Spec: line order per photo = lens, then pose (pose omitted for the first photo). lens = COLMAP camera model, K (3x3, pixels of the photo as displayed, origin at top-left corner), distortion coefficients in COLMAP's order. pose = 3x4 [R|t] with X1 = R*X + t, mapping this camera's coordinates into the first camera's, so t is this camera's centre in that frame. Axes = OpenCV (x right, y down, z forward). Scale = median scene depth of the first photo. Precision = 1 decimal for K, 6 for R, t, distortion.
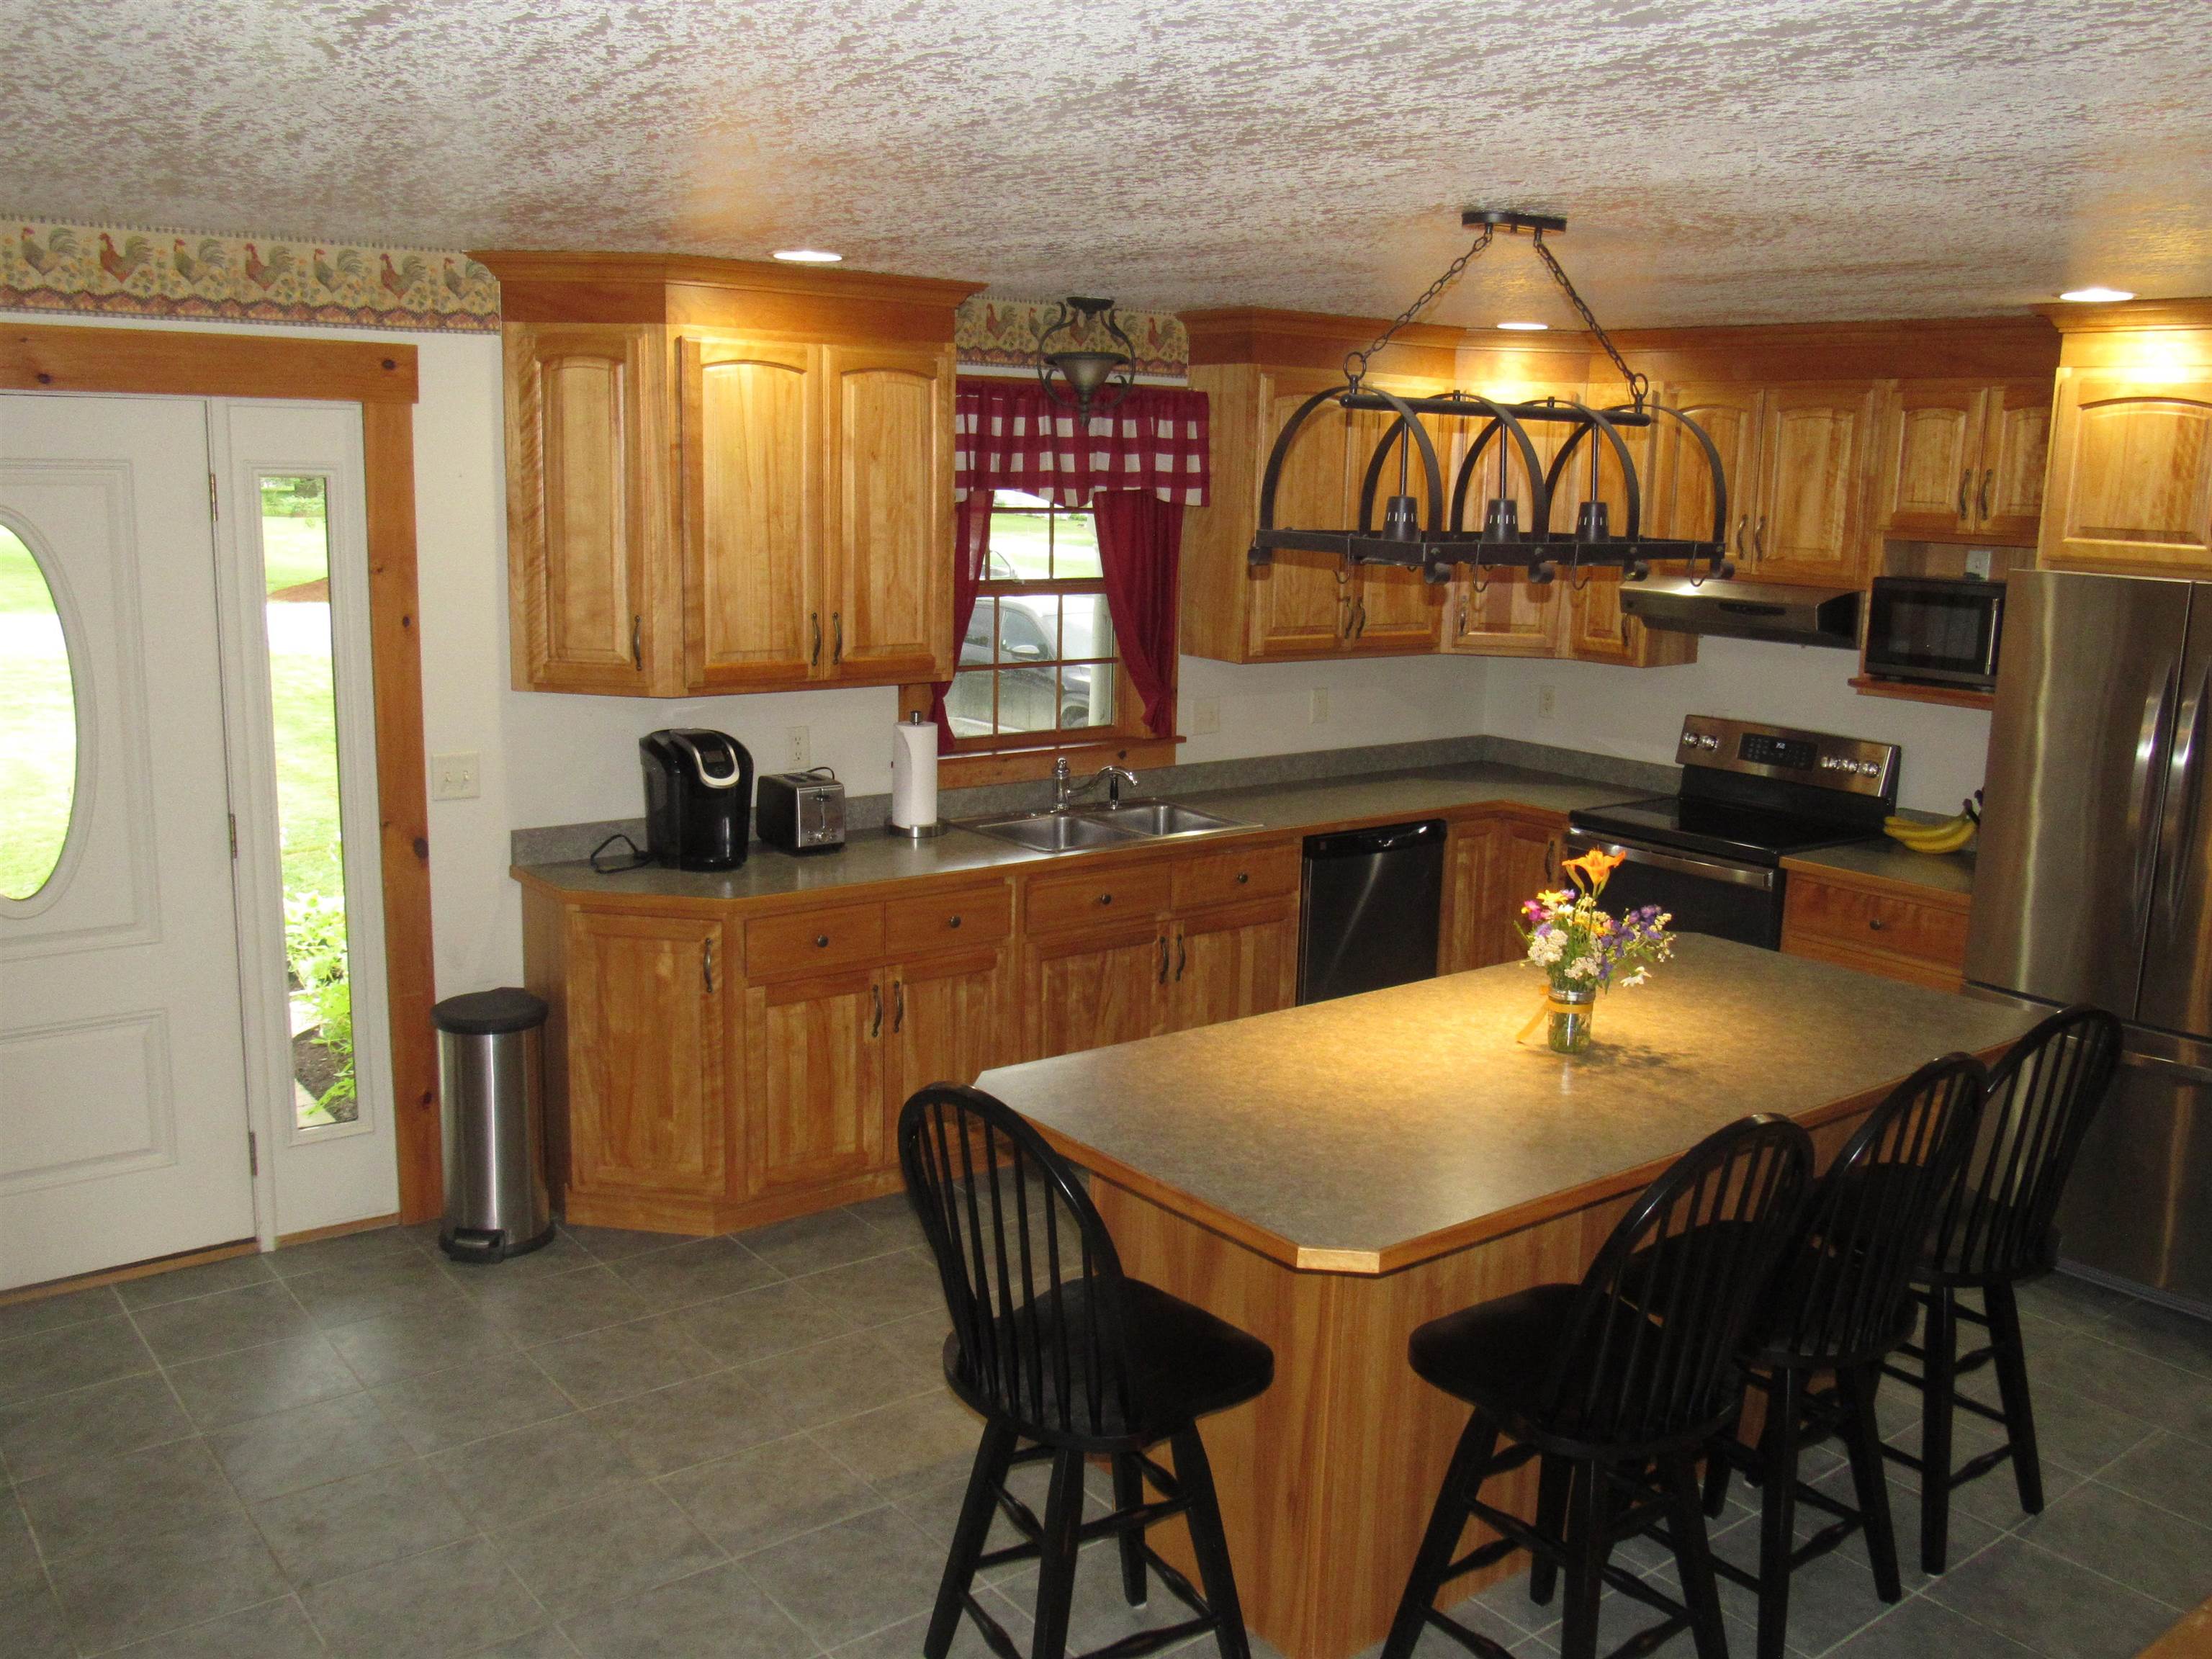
lens RADIAL K [[1931.2, 0, 1097.1], [0, 1931.2, 826.7], [0, 0, 1]] dist [-0.020708, -0.002475]
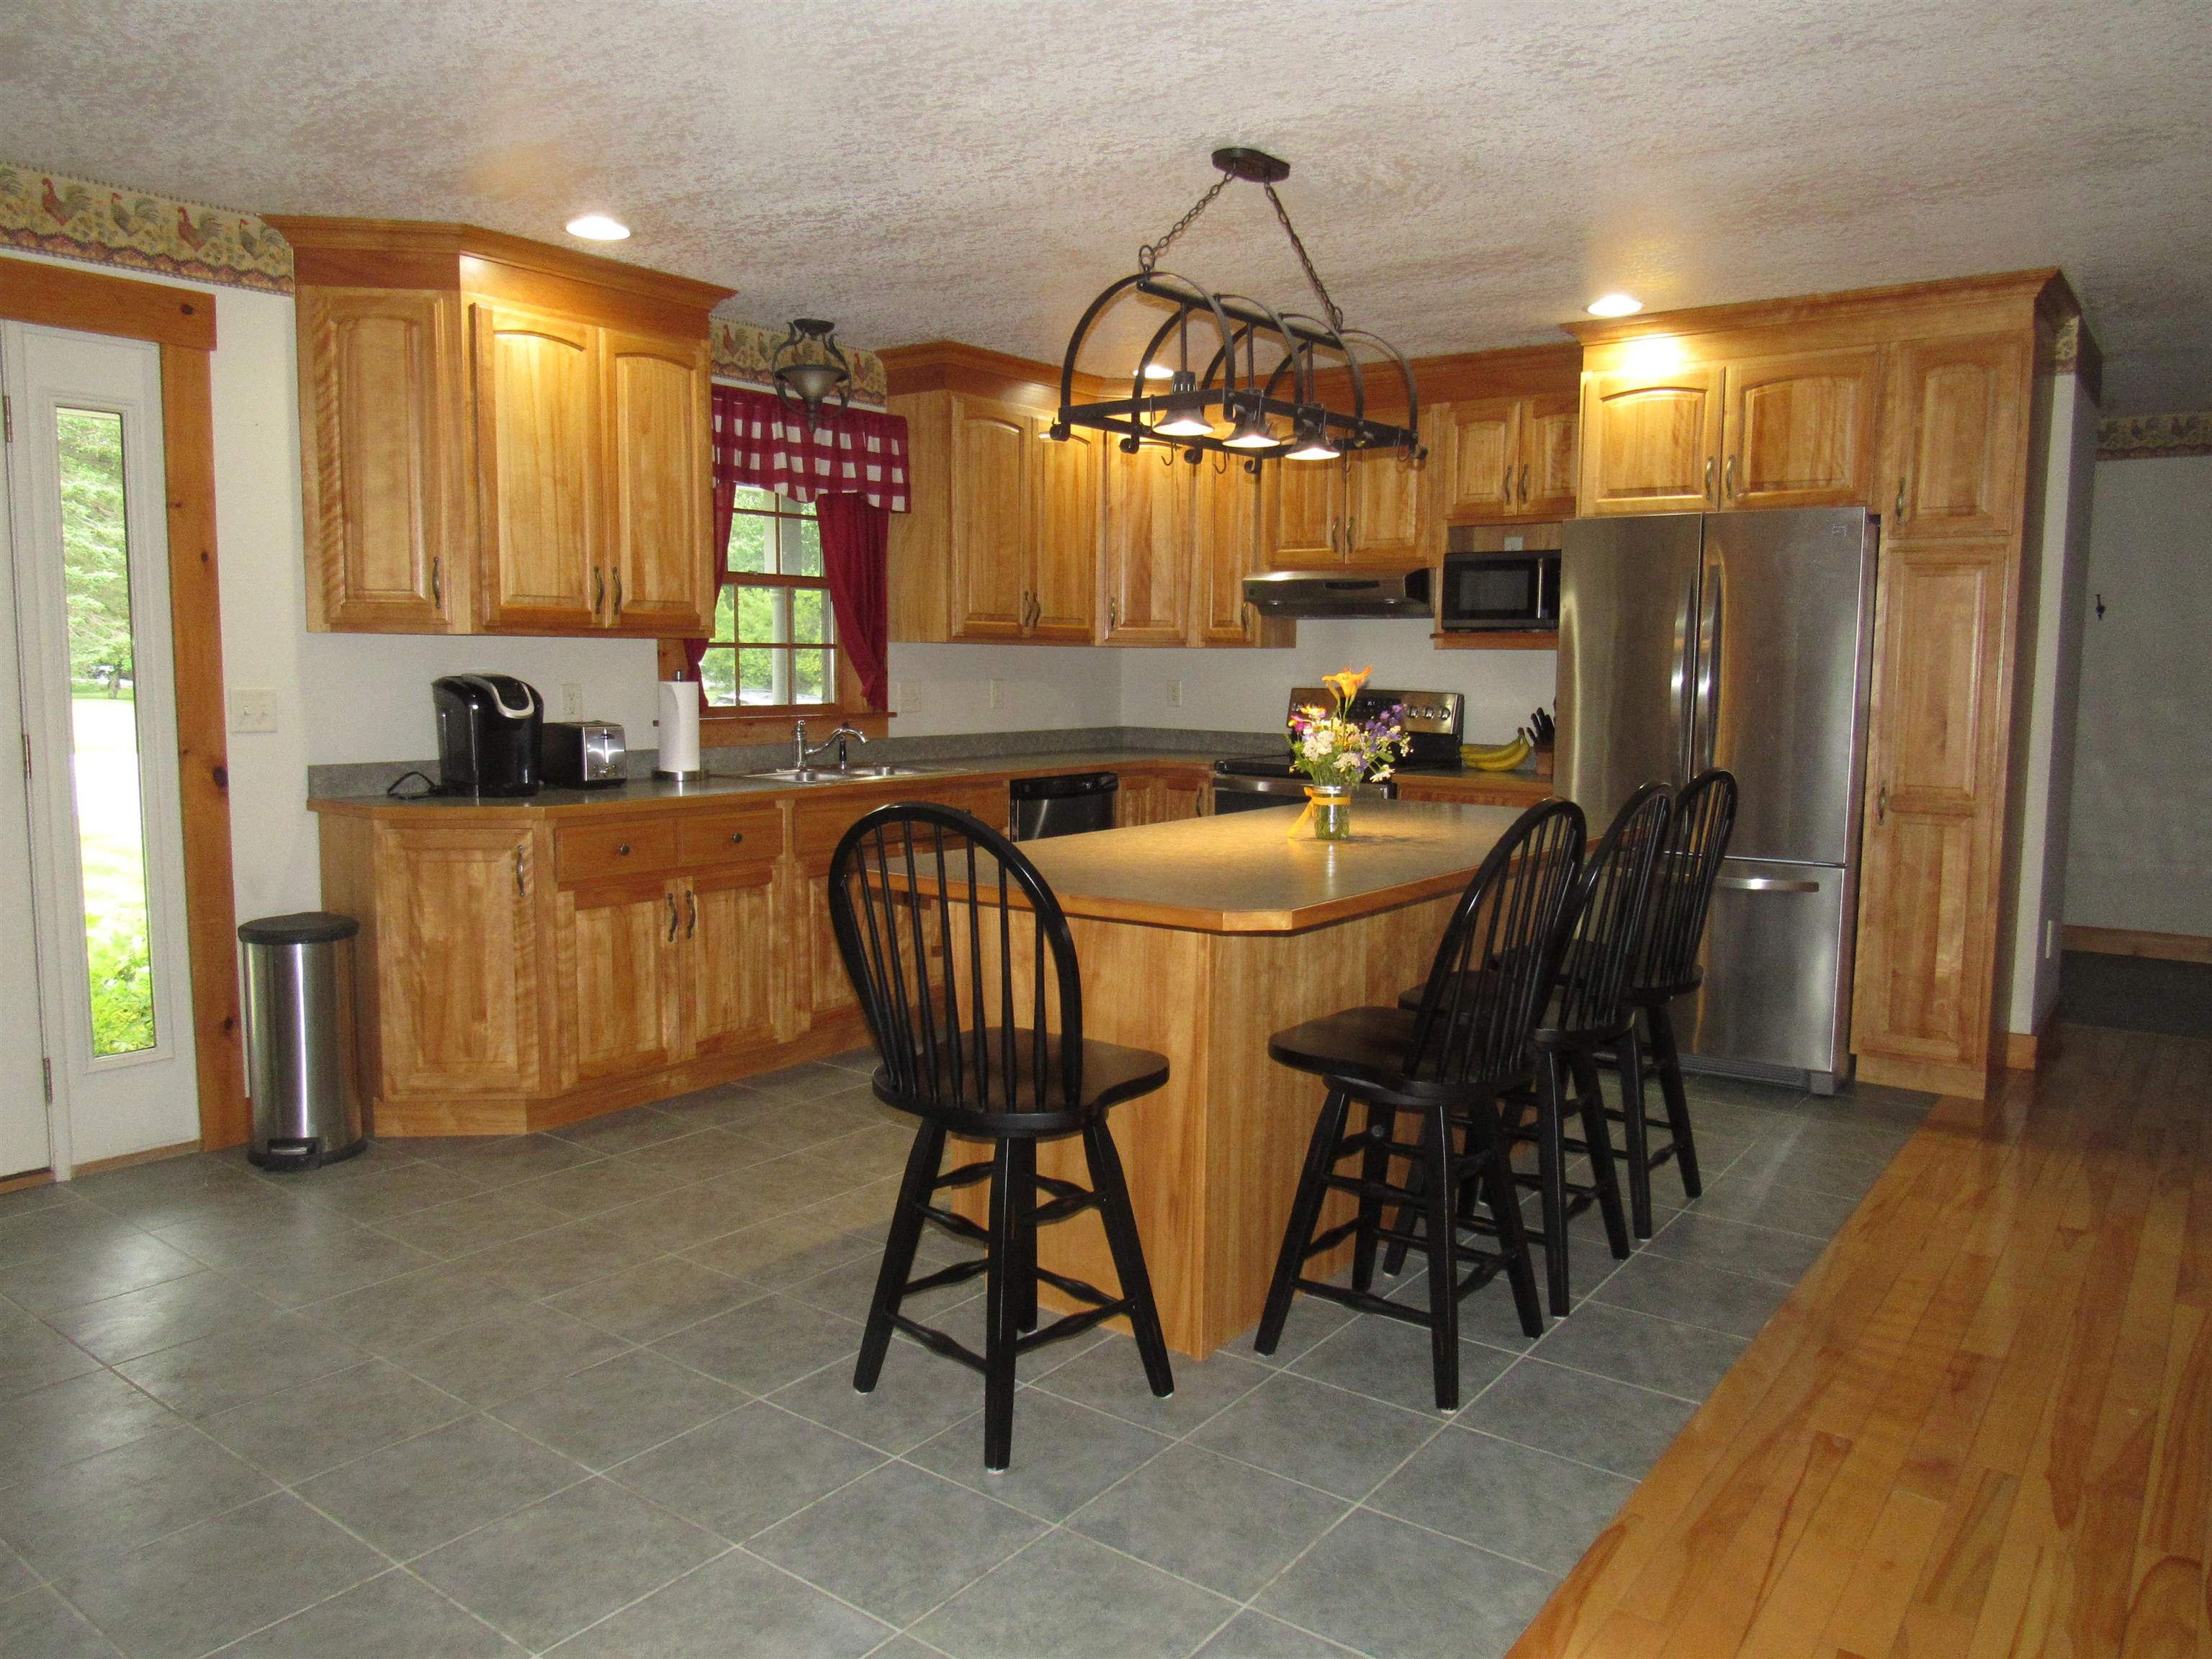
lens RADIAL K [[1602.5, 0, 1097.3], [0, 1602.5, 824.5], [0, 0, 1]] dist [-0.010613, -0.002592]
pose [[0.964832, -0.042442, 0.259417, -0.116010], [0.062953, 0.995468, -0.071271, 0.124414], [-0.255216, 0.085096, 0.963132, 0.050056]]
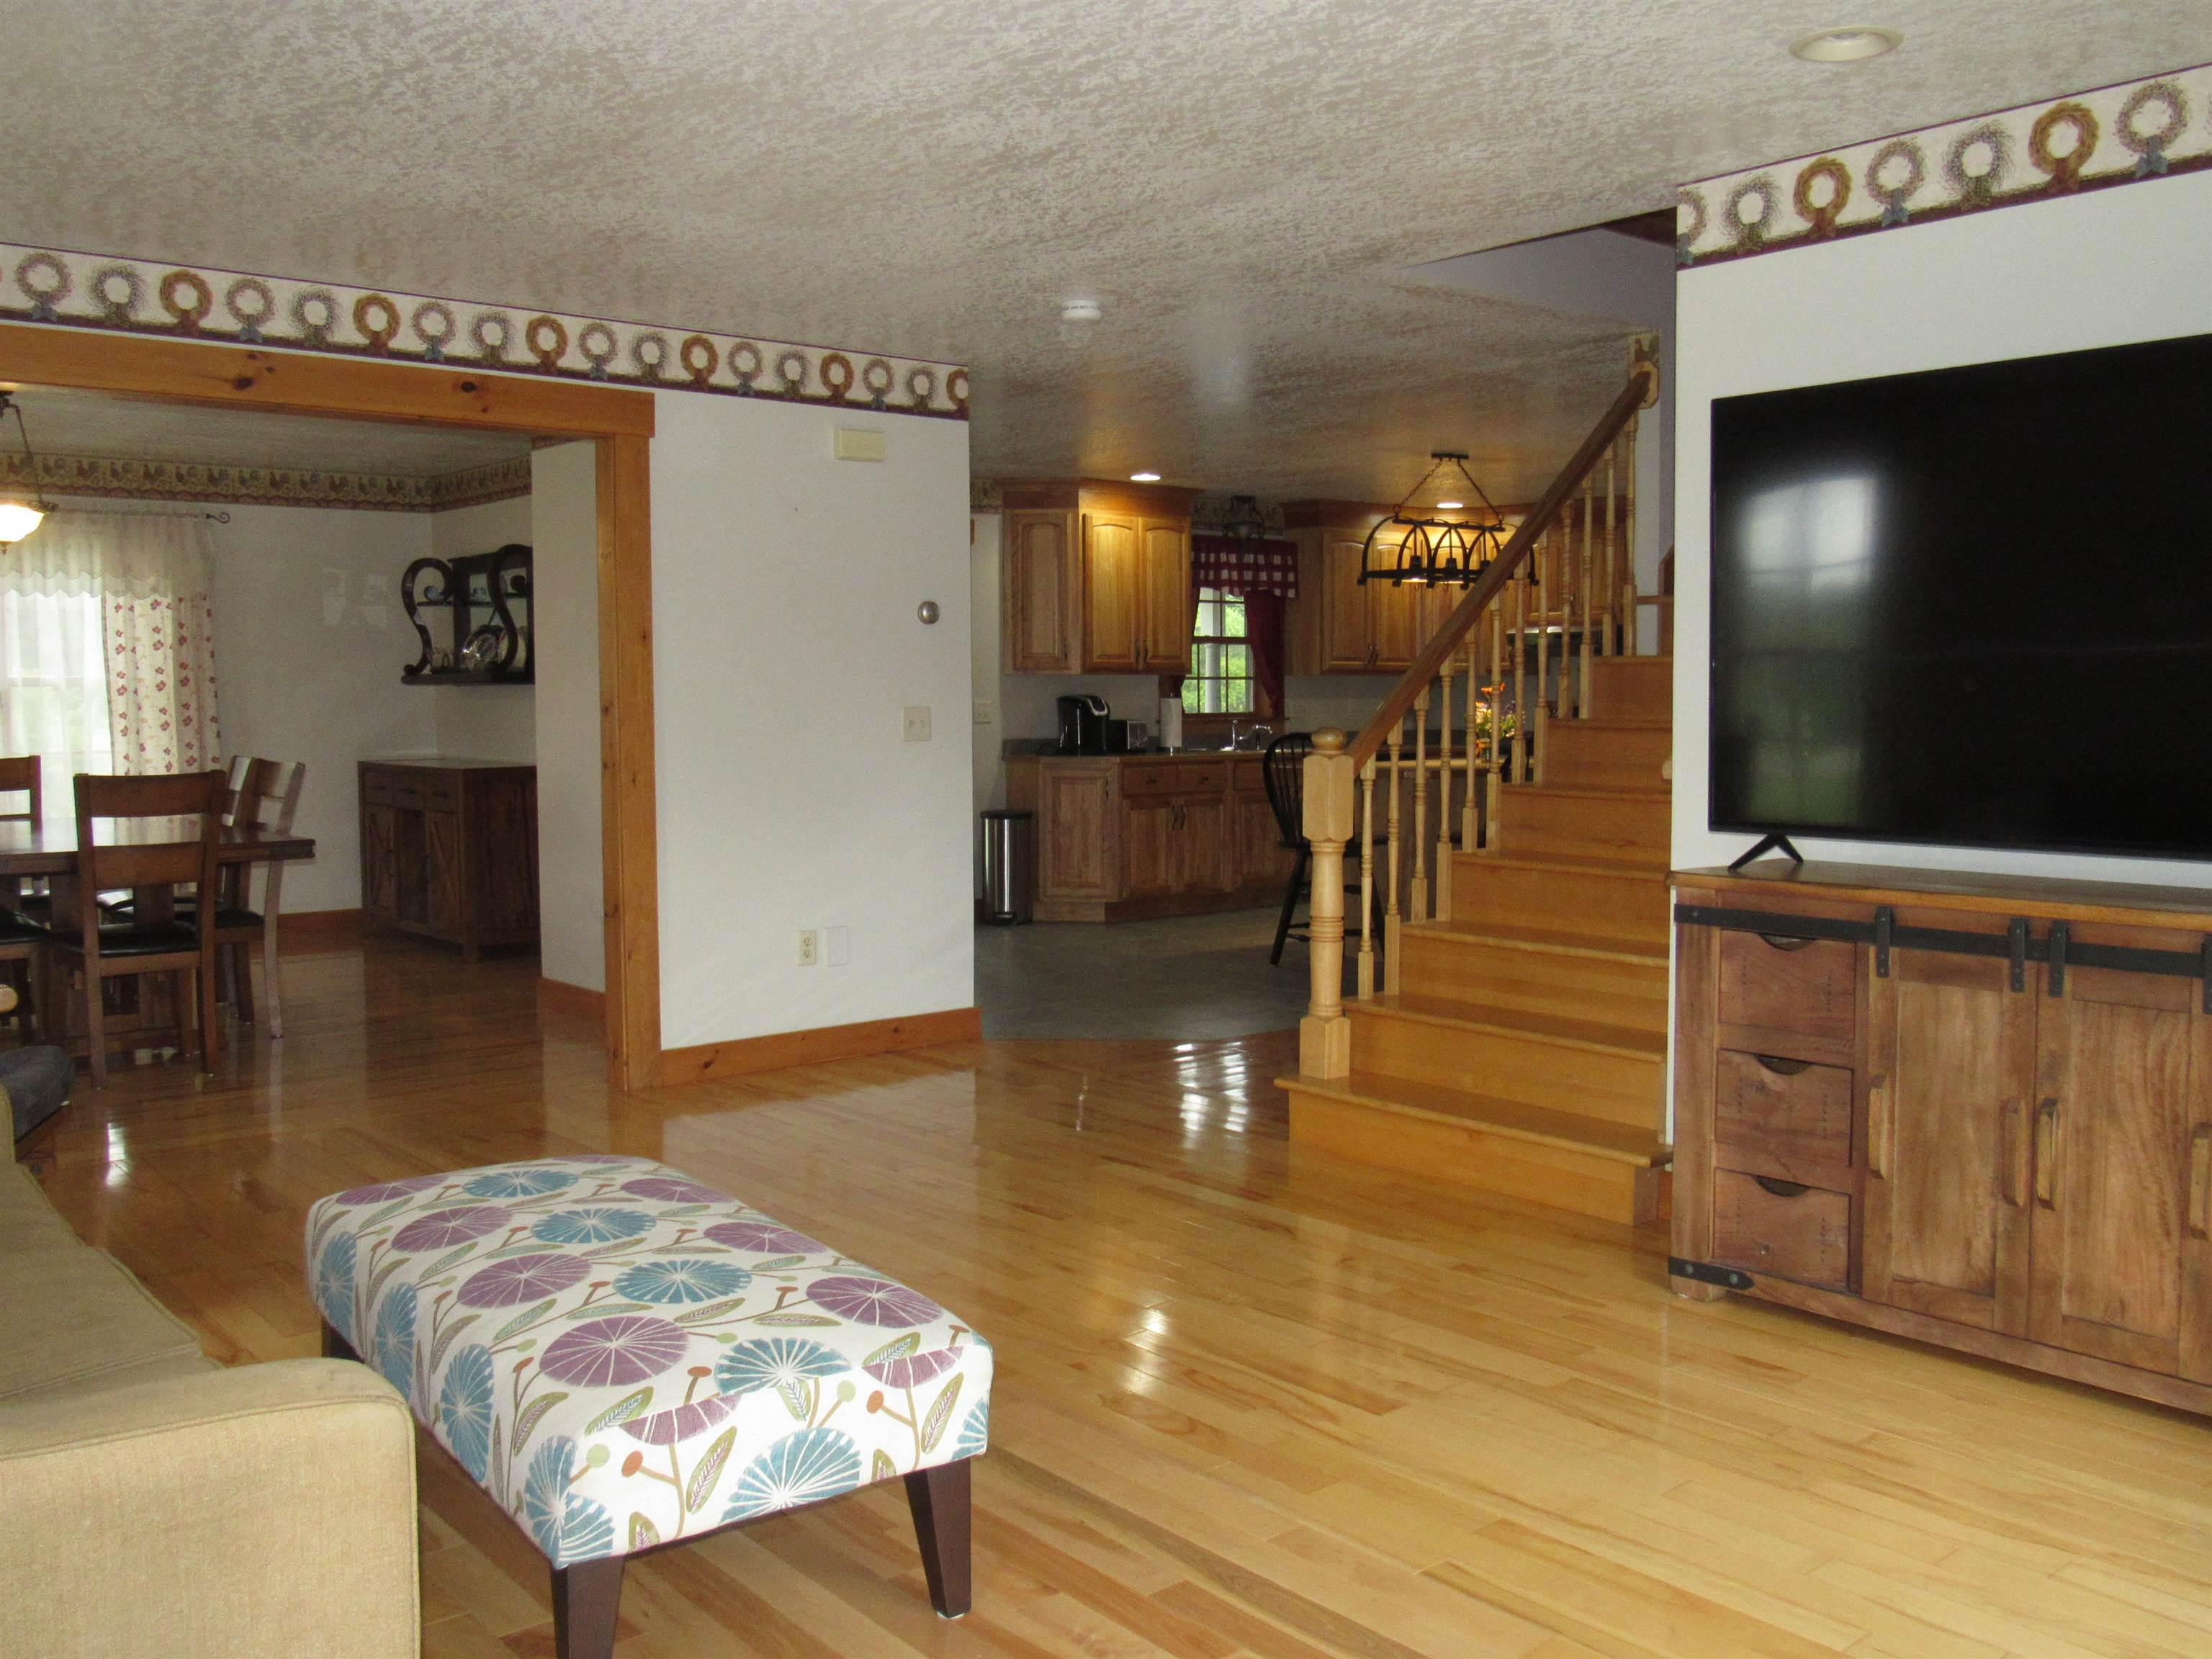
lens RADIAL K [[1931.2, 0, 1097.1], [0, 1931.2, 826.7], [0, 0, 1]] dist [-0.020708, -0.002475]
pose [[0.998736, -0.032540, 0.038317, -0.286274], [0.036832, 0.992421, -0.117239, 0.359201], [-0.034212, 0.118502, 0.992364, -1.150663]]
